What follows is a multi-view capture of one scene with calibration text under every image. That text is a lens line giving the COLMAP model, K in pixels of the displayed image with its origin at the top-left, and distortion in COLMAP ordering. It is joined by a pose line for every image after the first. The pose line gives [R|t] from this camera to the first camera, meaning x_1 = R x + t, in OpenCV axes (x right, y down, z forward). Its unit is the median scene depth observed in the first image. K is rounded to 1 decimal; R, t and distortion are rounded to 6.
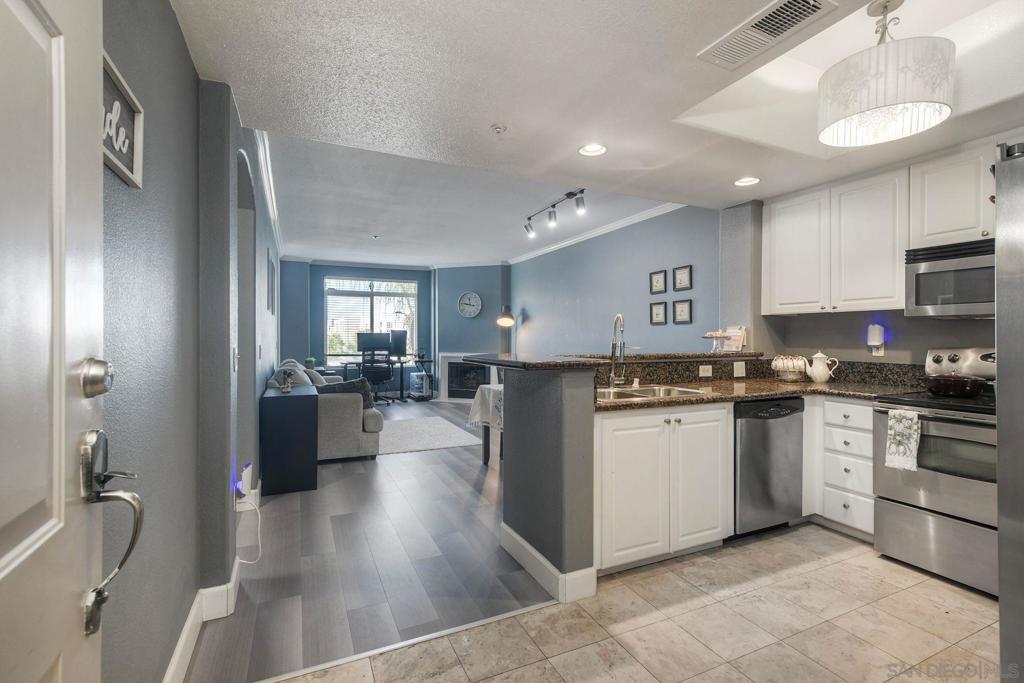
lens RADIAL K [[460.2, 0, 515.6], [0, 460.2, 339.2], [0, 0, 1]] dist [-0.001494, -0.000312]
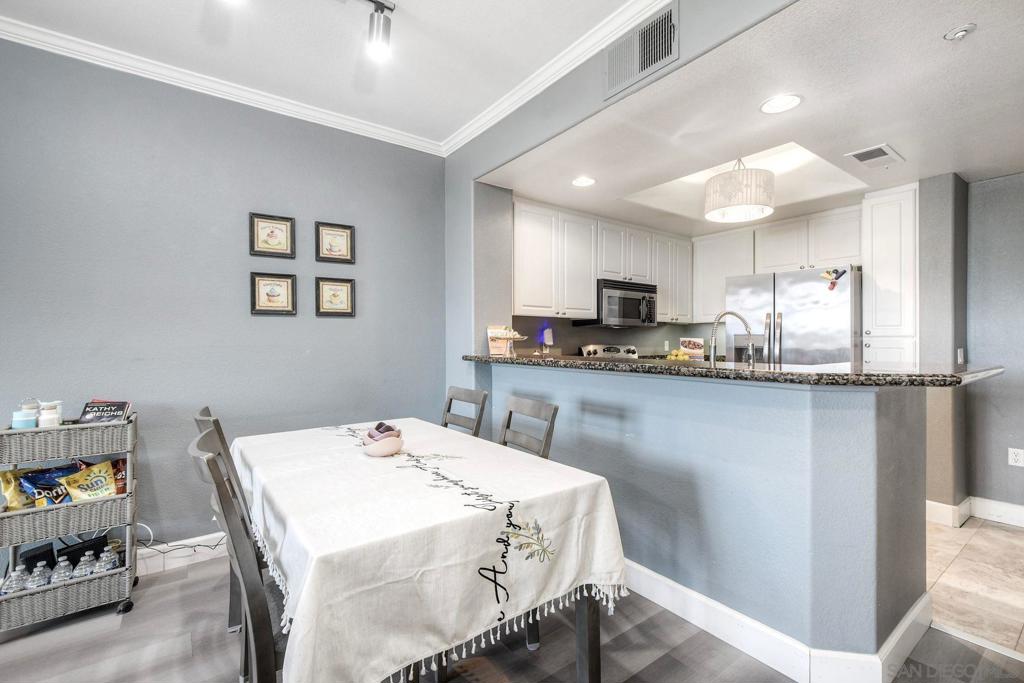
lens RADIAL K [[452.8, 0, 513.8], [0, 452.8, 340.4], [0, 0, 1]] dist [0.001237, -0.000147]
pose [[-0.194378, -0.002625, 0.980923, -0.400784], [0.003402, 0.999989, 0.003351, -0.003458], [-0.980921, 0.003988, -0.194367, 1.249264]]
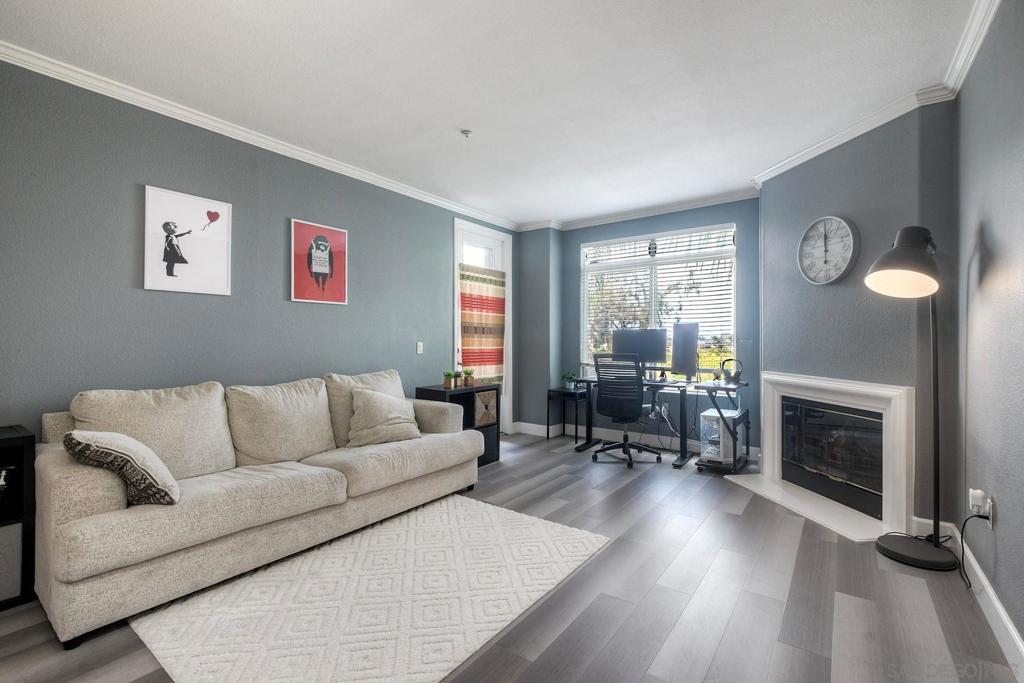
lens RADIAL K [[452.8, 0, 513.8], [0, 452.8, 340.4], [0, 0, 1]] dist [0.001237, -0.000147]
pose [[0.476137, -0.002639, -0.879367, 0.289243], [0.001709, 0.999996, -0.002075, 0.000518], [0.879370, -0.000515, 0.476139, 1.571792]]
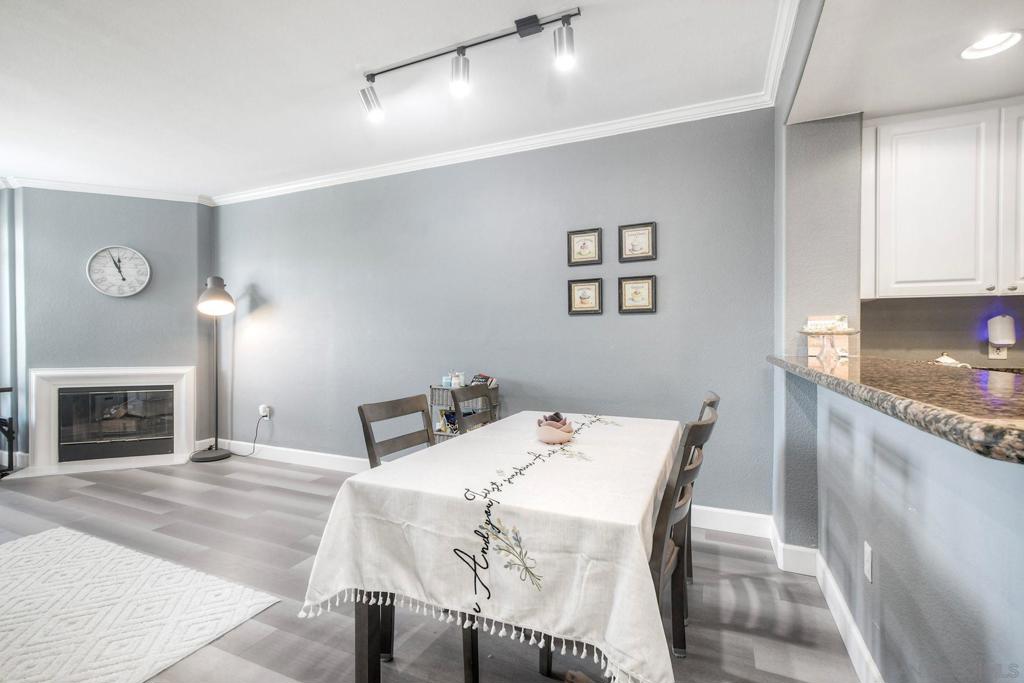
lens RADIAL K [[455.3, 0, 512.2], [0, 455.3, 340.7], [0, 0, 1]] dist [0.002576, -0.000033]
pose [[0.759143, -0.006697, 0.650889, -0.260358], [0.003386, 0.999974, 0.006339, 0.000255], [-0.650915, -0.002609, 0.759146, 0.892334]]
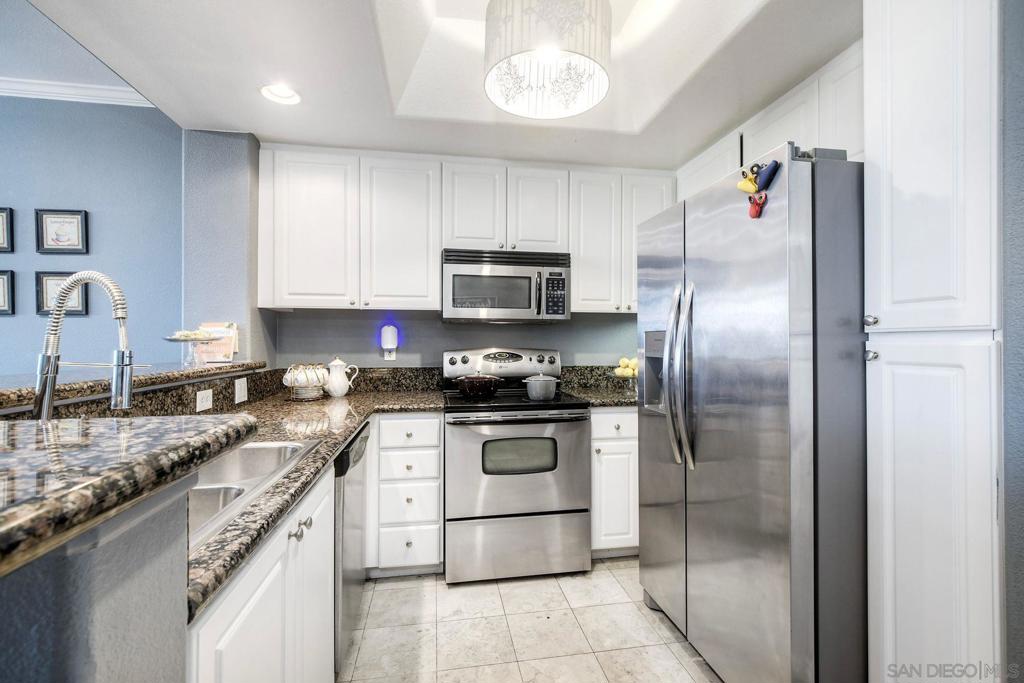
lens RADIAL K [[452.8, 0, 513.8], [0, 452.8, 340.4], [0, 0, 1]] dist [0.001237, -0.000147]
pose [[0.268252, 0.001427, 0.963348, -0.013425], [0.005308, 0.999982, -0.002959, 0.000565], [-0.963334, 0.005907, 0.268239, 0.487873]]
